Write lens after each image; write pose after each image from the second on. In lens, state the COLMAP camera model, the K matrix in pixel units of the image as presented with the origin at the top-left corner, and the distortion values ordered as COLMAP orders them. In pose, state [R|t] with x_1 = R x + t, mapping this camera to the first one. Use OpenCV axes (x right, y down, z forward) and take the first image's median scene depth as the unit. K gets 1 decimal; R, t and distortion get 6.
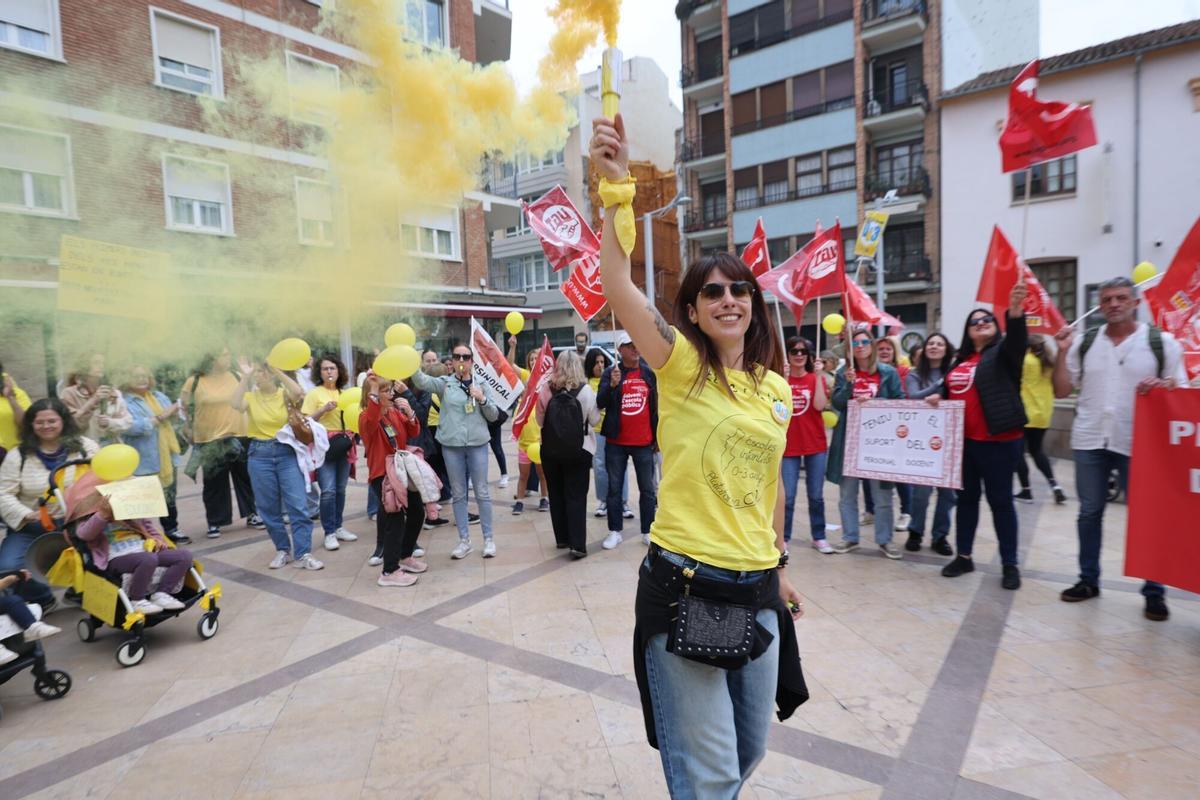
lens RADIAL K [[695.0, 0, 591.8], [0, 695.0, 412.7], [0, 0, 1]] dist [-0.004123, 0.000843]
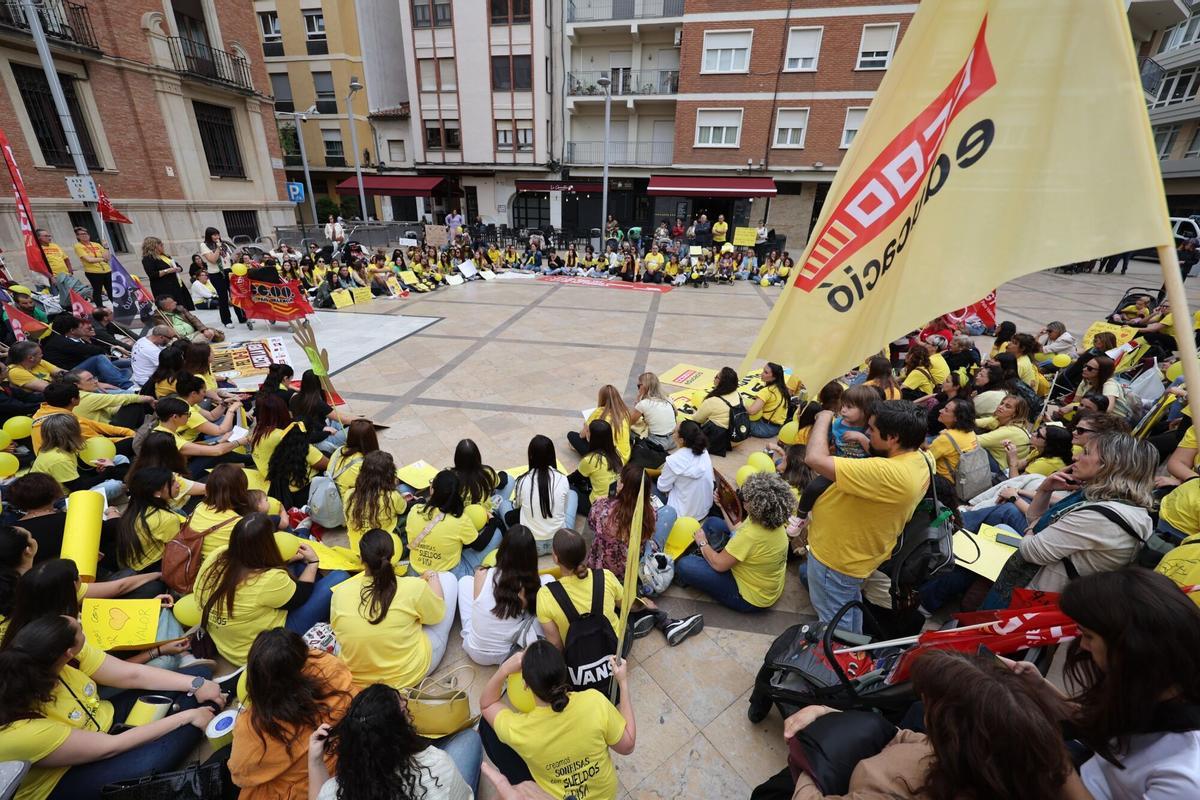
lens RADIAL K [[487.7, 0, 600.7], [0, 487.7, 401.2], [0, 0, 1]] dist [0.007272, -0.000897]
pose [[0.461075, 0.379595, -0.802071, 0.301069], [-0.109921, 0.921354, 0.372859, -0.013679], [0.880527, -0.083751, 0.466539, -0.229524]]
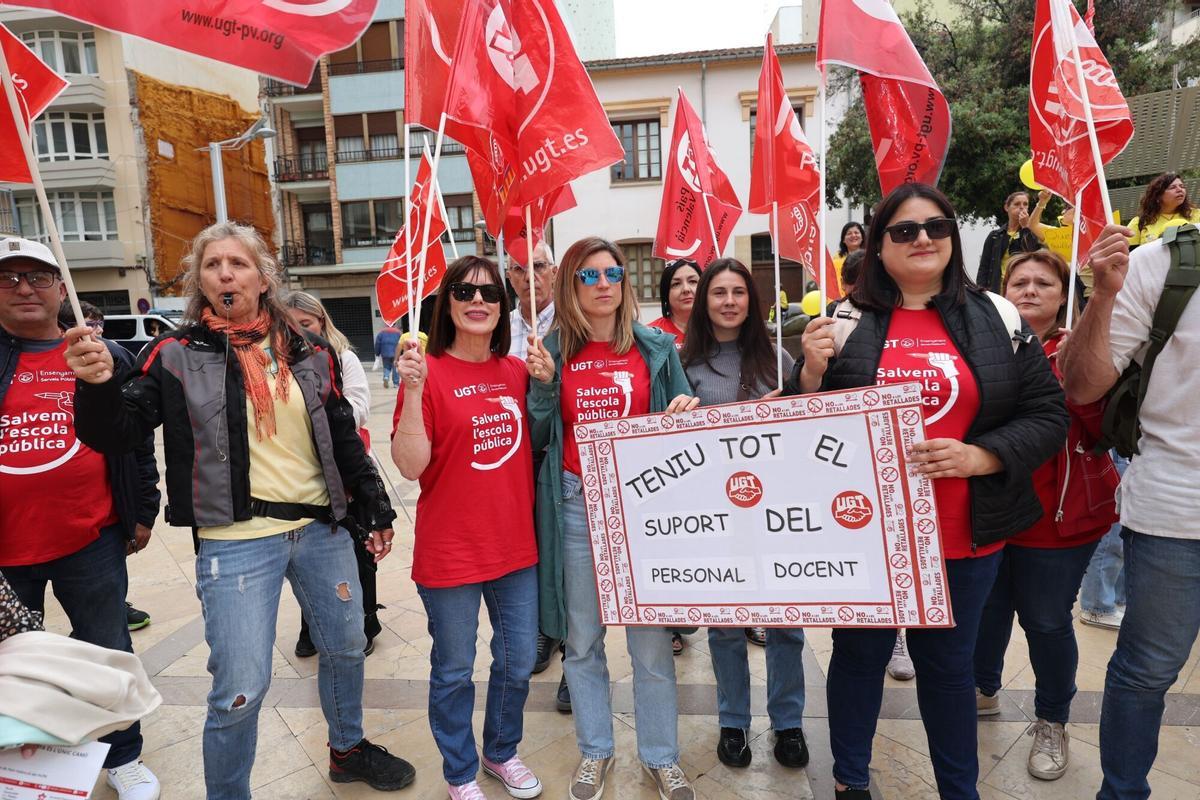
lens RADIAL K [[695.0, 0, 602.3], [0, 695.0, 398.4], [0, 0, 1]] dist [-0.004123, 0.000843]
pose [[0.852784, -0.049777, 0.519887, 0.025169], [0.041490, 0.998758, 0.027570, -0.005663], [-0.520614, -0.001942, 0.853790, 0.095398]]
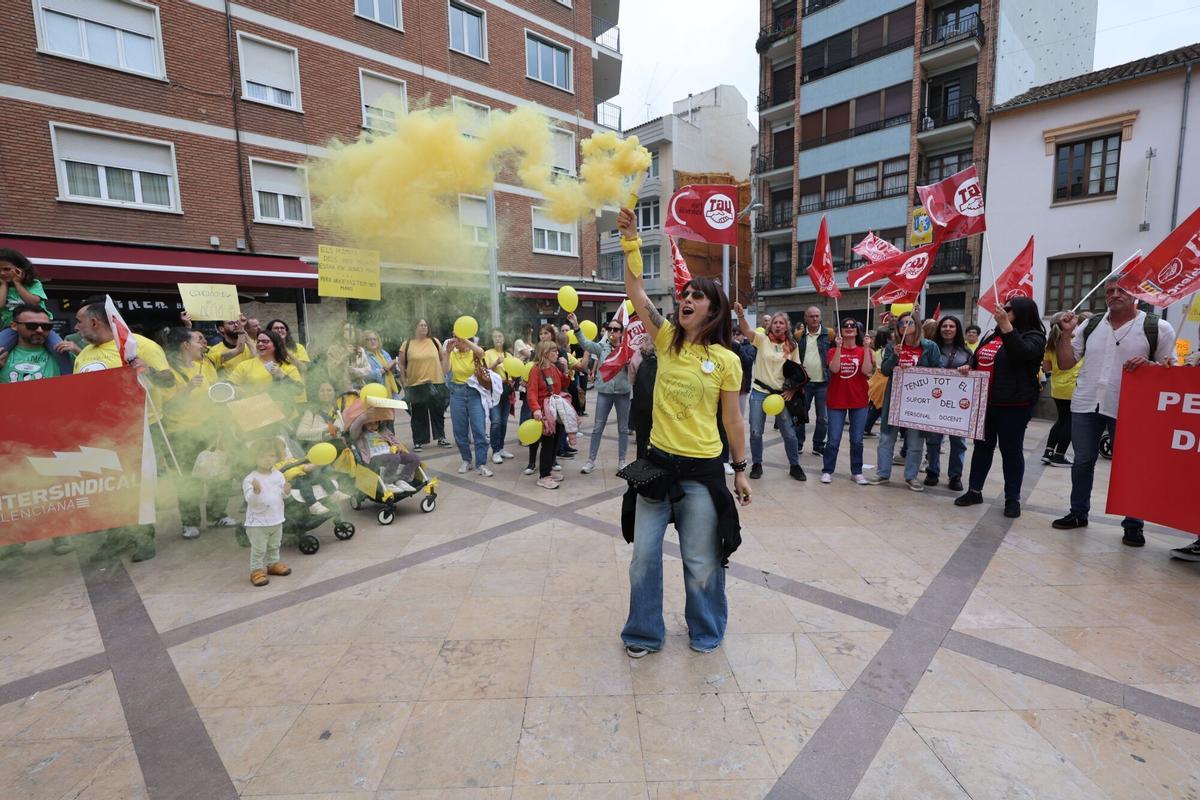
lens RADIAL K [[547.0, 0, 591.0], [0, 547.0, 408.7], [0, 0, 1]] dist [-0.003758, -0.001088]
pose [[0.988931, 0.037498, -0.143559, -0.004724], [-0.029126, 0.997775, 0.059978, 0.002090], [0.145488, -0.055132, 0.987823, -0.015756]]
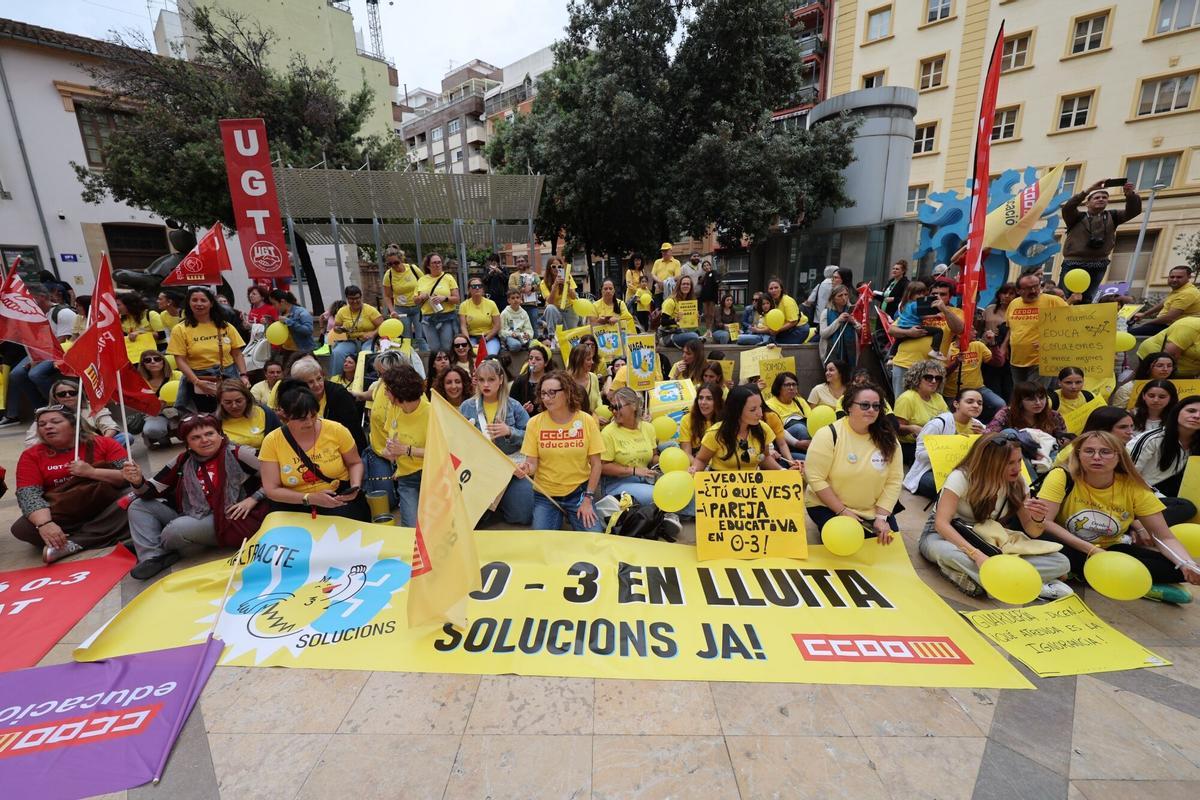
lens RADIAL K [[489.8, 0, 592.1], [0, 489.8, 401.2], [0, 0, 1]] dist [0.008993, -0.001519]
pose [[0.182344, -0.184499, 0.965769, 0.075352], [0.086556, 0.981436, 0.171149, 0.004019], [-0.979417, 0.052385, 0.194929, -0.055428]]
